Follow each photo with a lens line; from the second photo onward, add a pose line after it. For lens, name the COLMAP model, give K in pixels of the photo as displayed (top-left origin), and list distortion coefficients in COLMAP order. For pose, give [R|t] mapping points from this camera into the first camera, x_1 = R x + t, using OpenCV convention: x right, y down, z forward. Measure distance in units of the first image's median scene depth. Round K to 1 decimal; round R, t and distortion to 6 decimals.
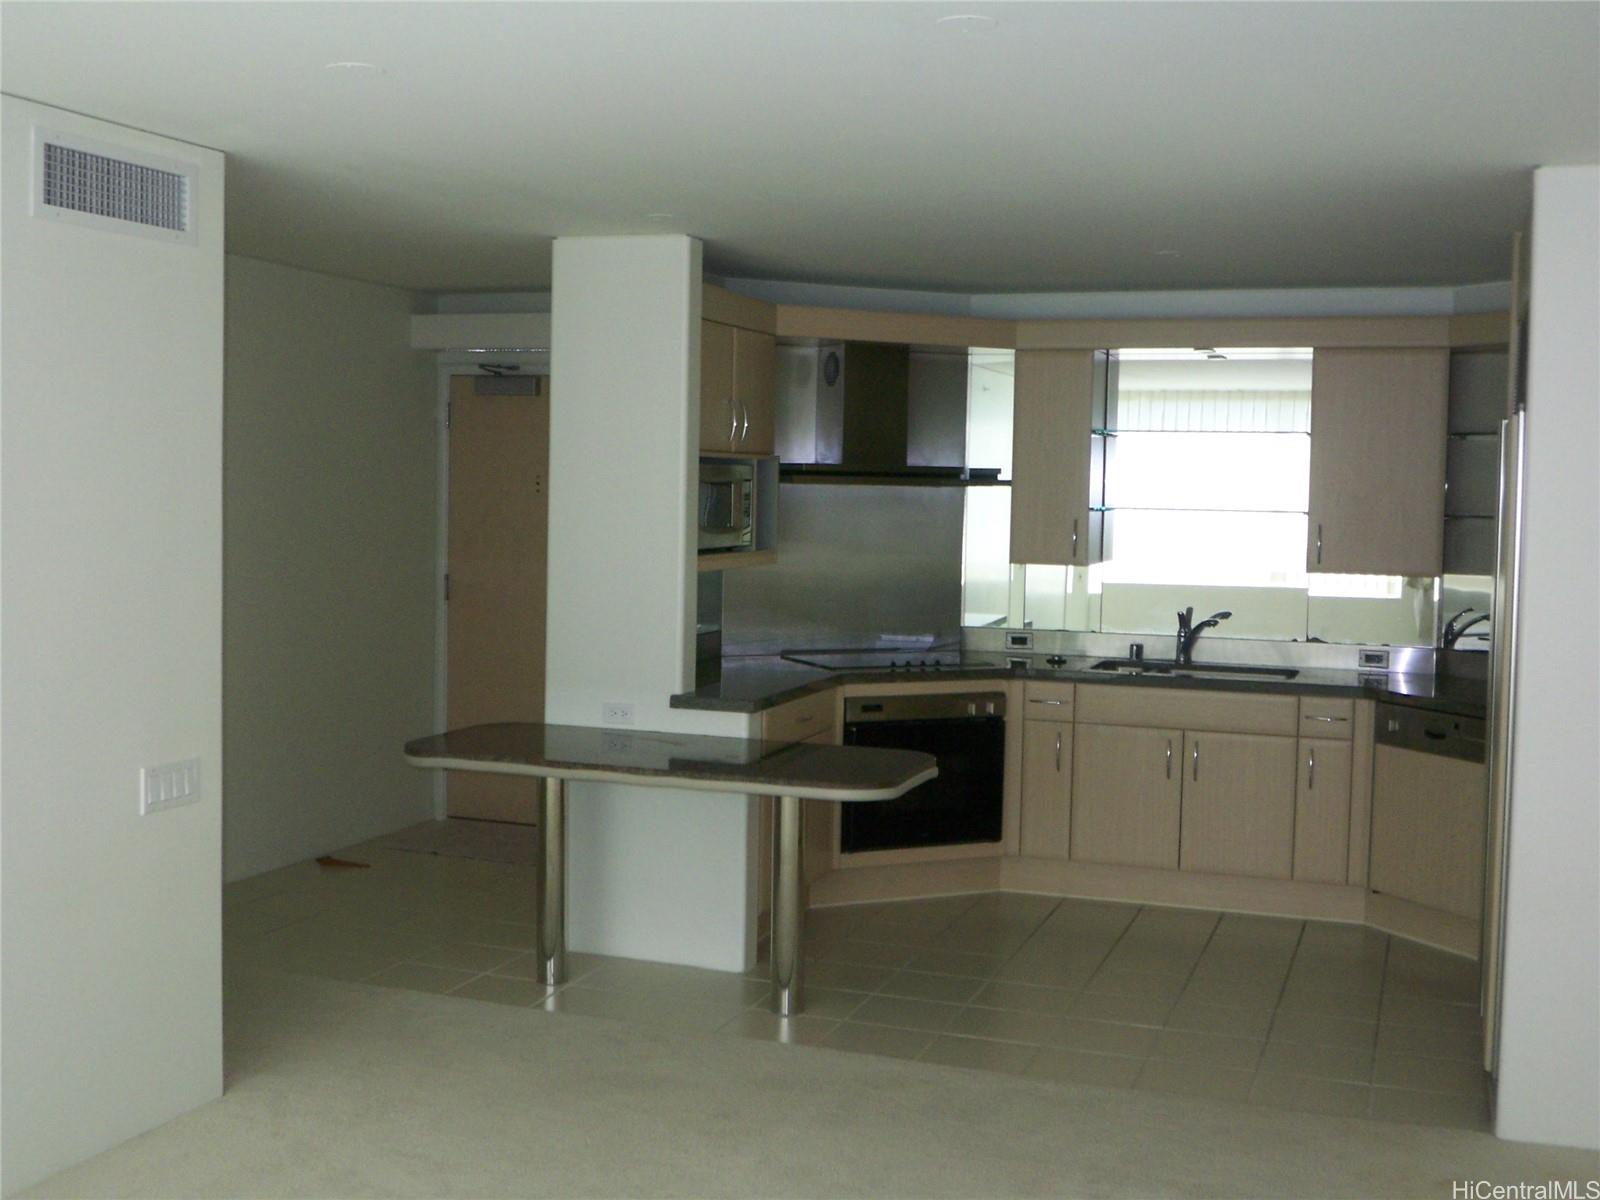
lens RADIAL K [[1840.9, 0, 800.0], [0, 1840.9, 600.0], [0, 0, 1]] dist [-0.001263, -0.005847]
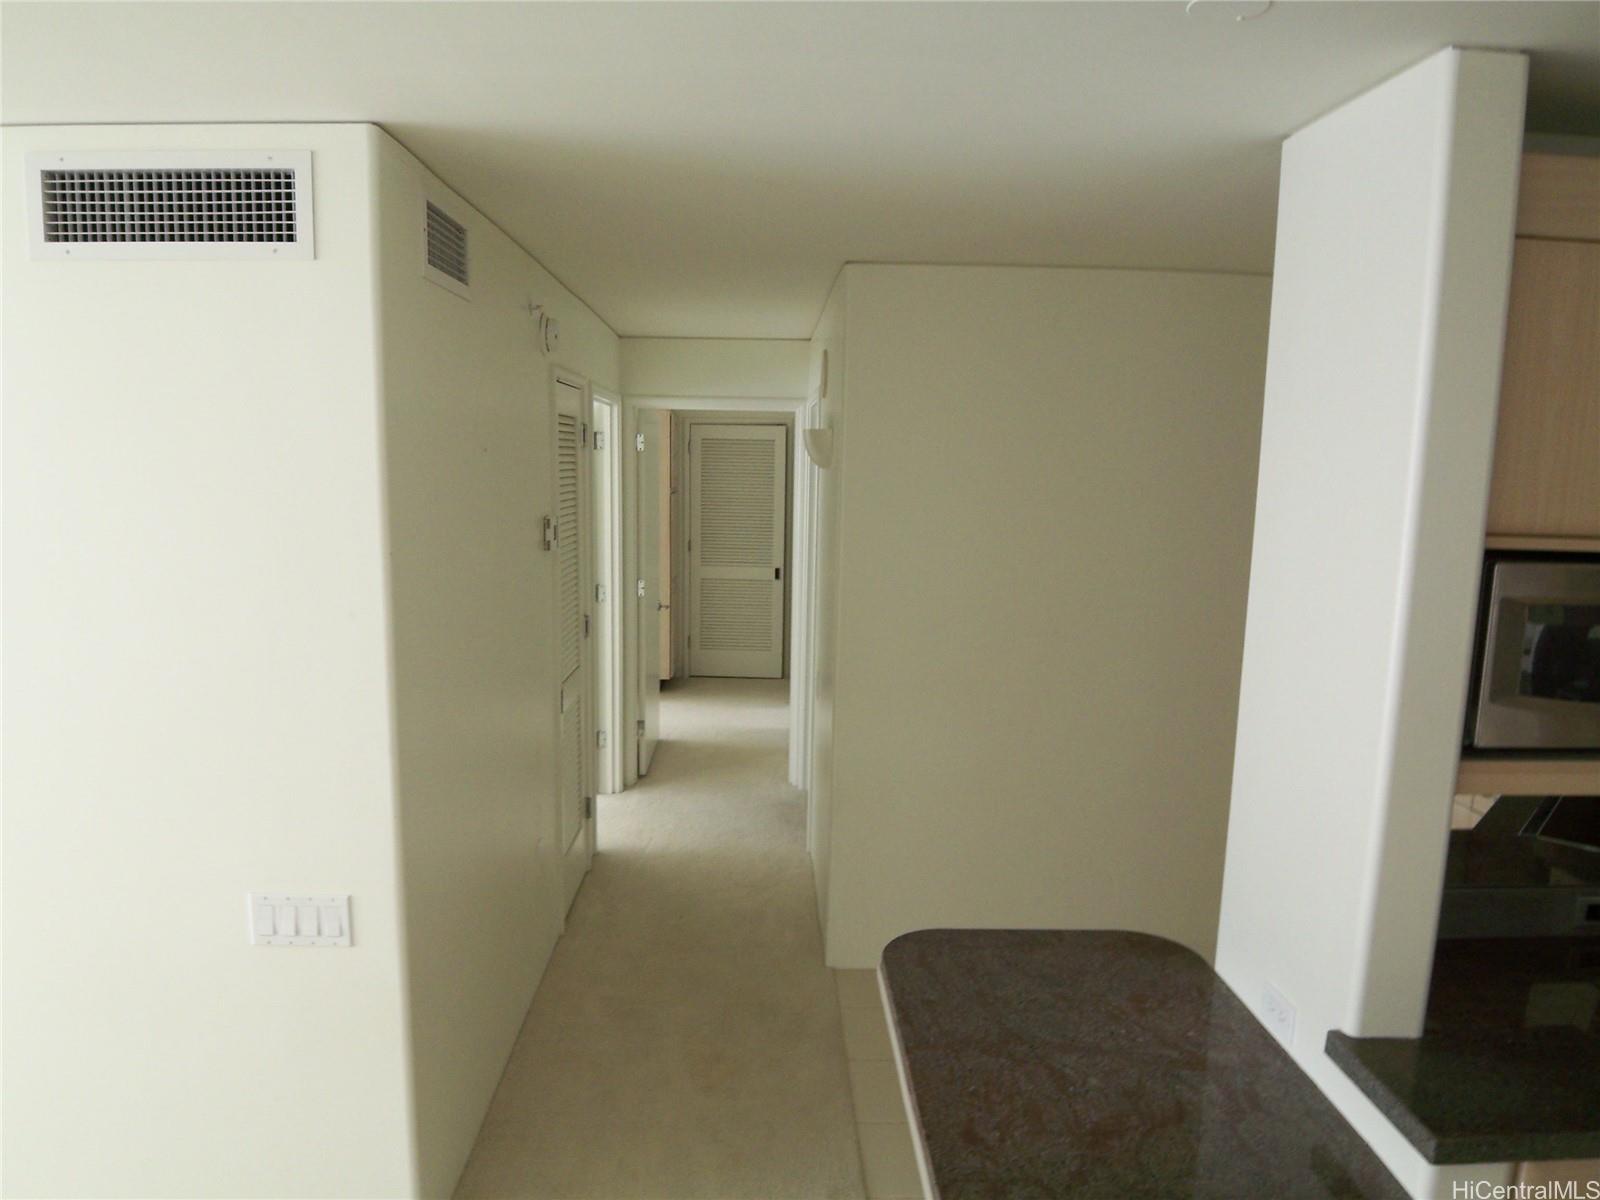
lens RADIAL K [[1070.7, 0, 777.3], [0, 1070.7, 603.9], [0, 0, 1]] dist [0.000688, -0.048844]
pose [[0.359734, 0.121506, -0.925109, 0.168215], [-0.068814, 0.992239, 0.103565, -0.106203], [0.930514, 0.026404, 0.365304, 0.999090]]
